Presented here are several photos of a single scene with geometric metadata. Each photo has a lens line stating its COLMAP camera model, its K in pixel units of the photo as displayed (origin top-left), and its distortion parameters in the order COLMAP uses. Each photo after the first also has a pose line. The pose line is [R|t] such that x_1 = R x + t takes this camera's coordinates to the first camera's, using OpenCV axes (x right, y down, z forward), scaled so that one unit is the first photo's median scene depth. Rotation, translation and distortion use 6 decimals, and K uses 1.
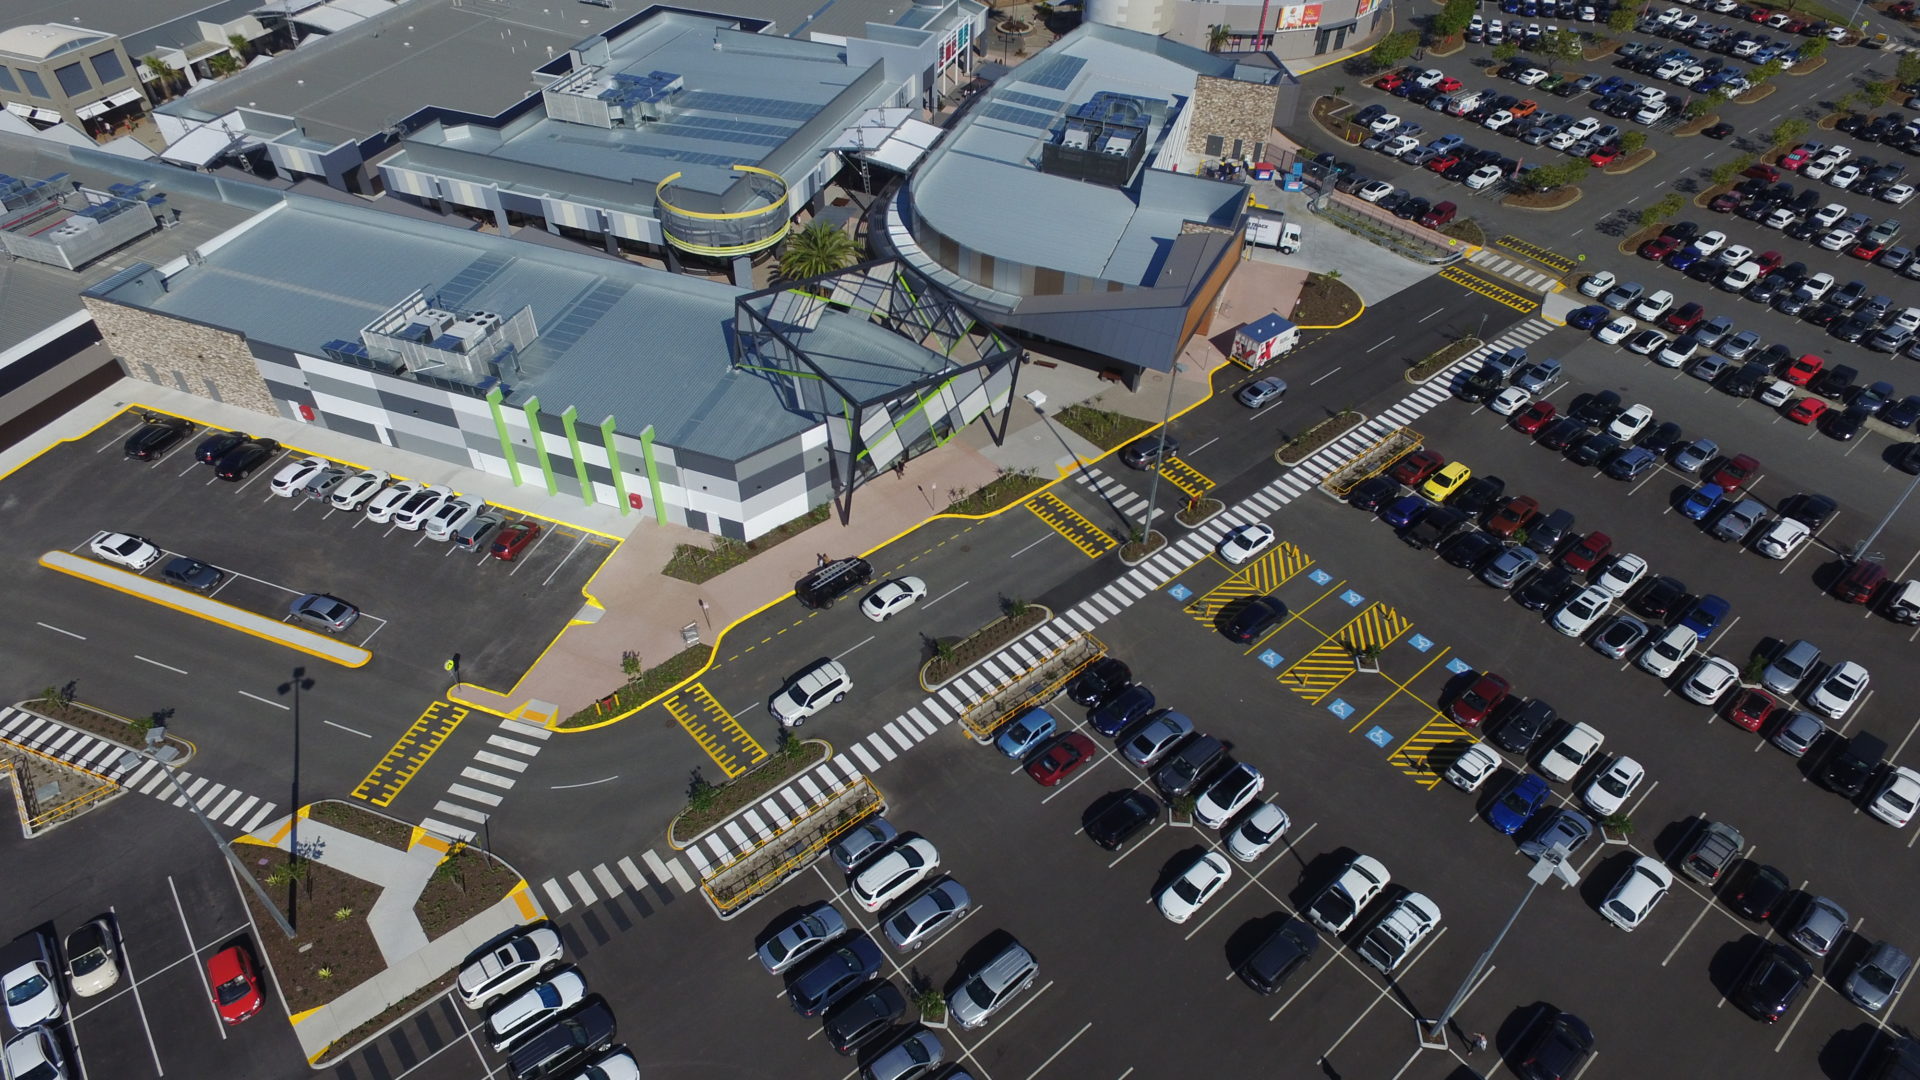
lens RADIAL K [[1116.6, 0, 954.7], [0, 1116.6, 550.1], [0, 0, 1]] dist [-0.008738, 0.011737]
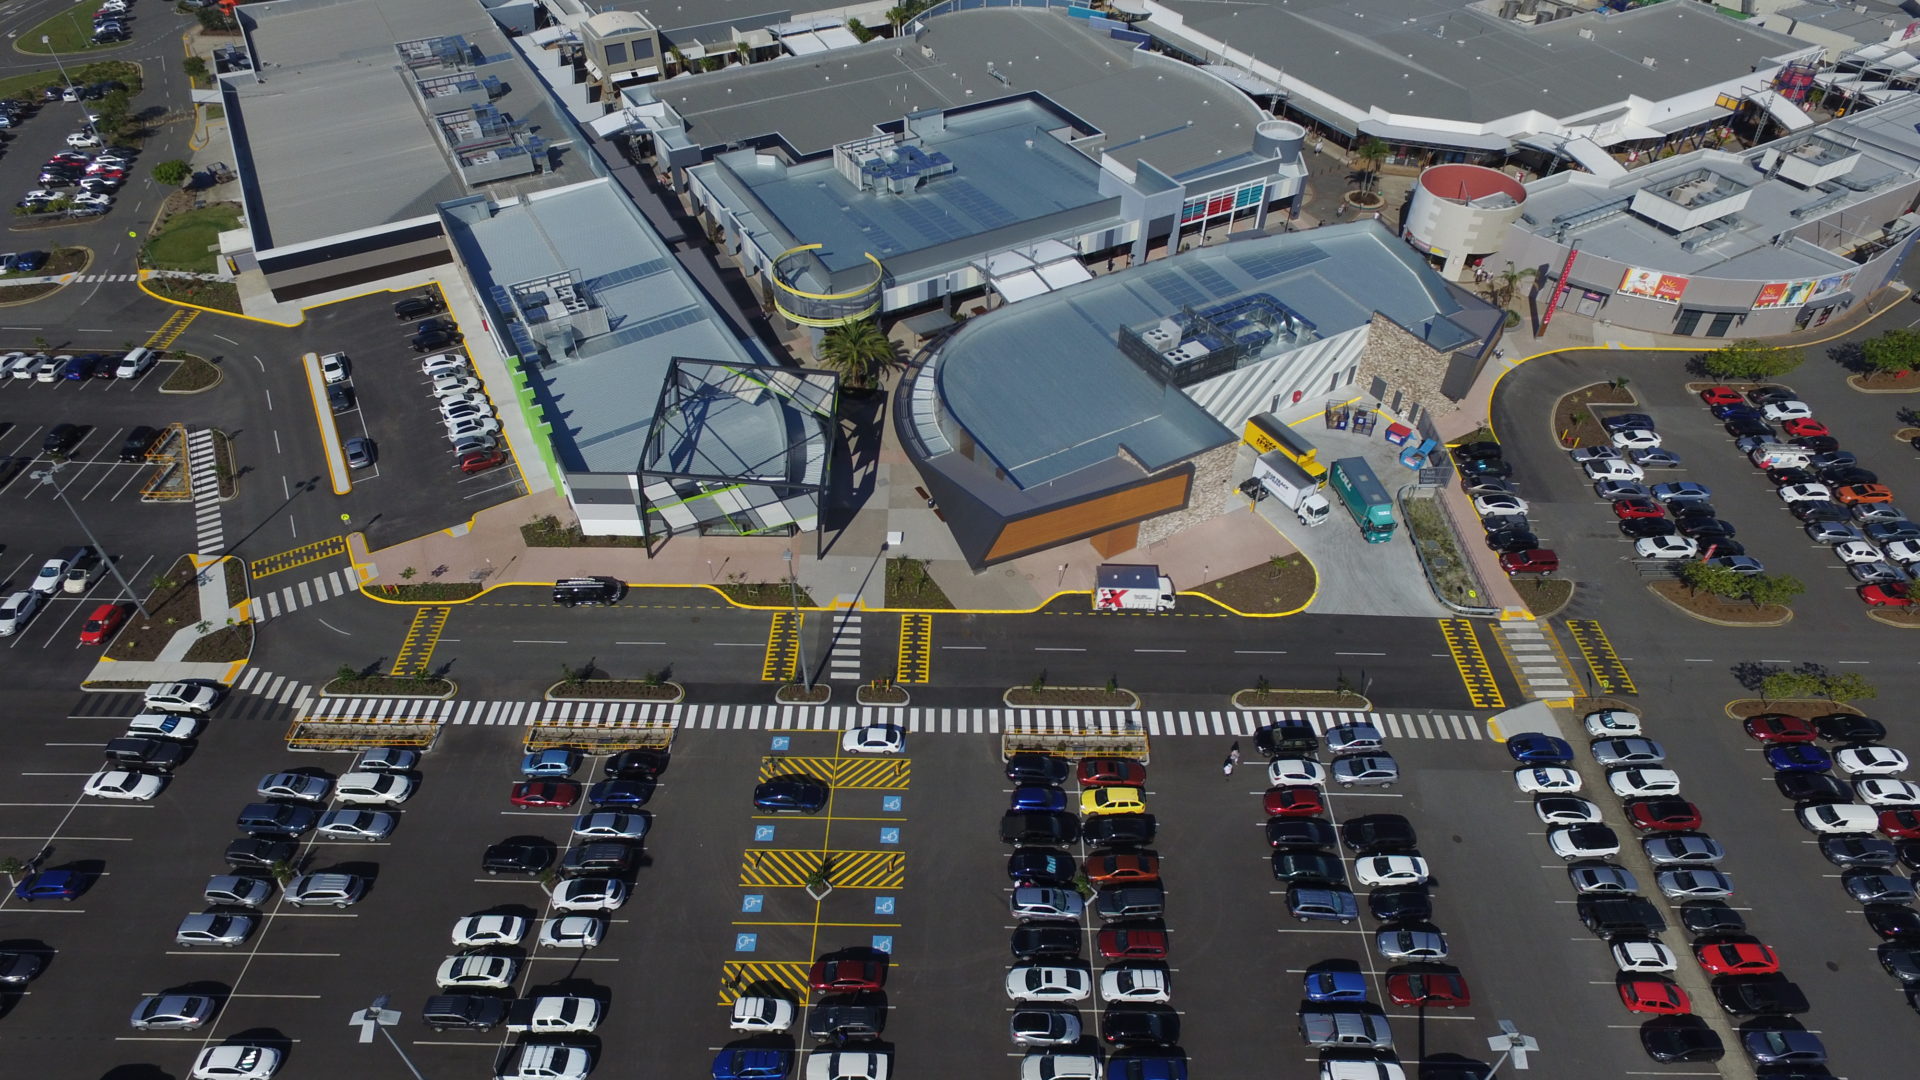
lens RADIAL K [[1116.6, 0, 963.8], [0, 1116.6, 534.3], [0, 0, 1]] dist [-0.008738, 0.011737]
pose [[0.756550, 0.429622, -0.493008, 0.794530], [-0.436079, 0.893256, 0.109220, -0.346506], [0.487306, 0.132360, 0.863142, 0.109027]]
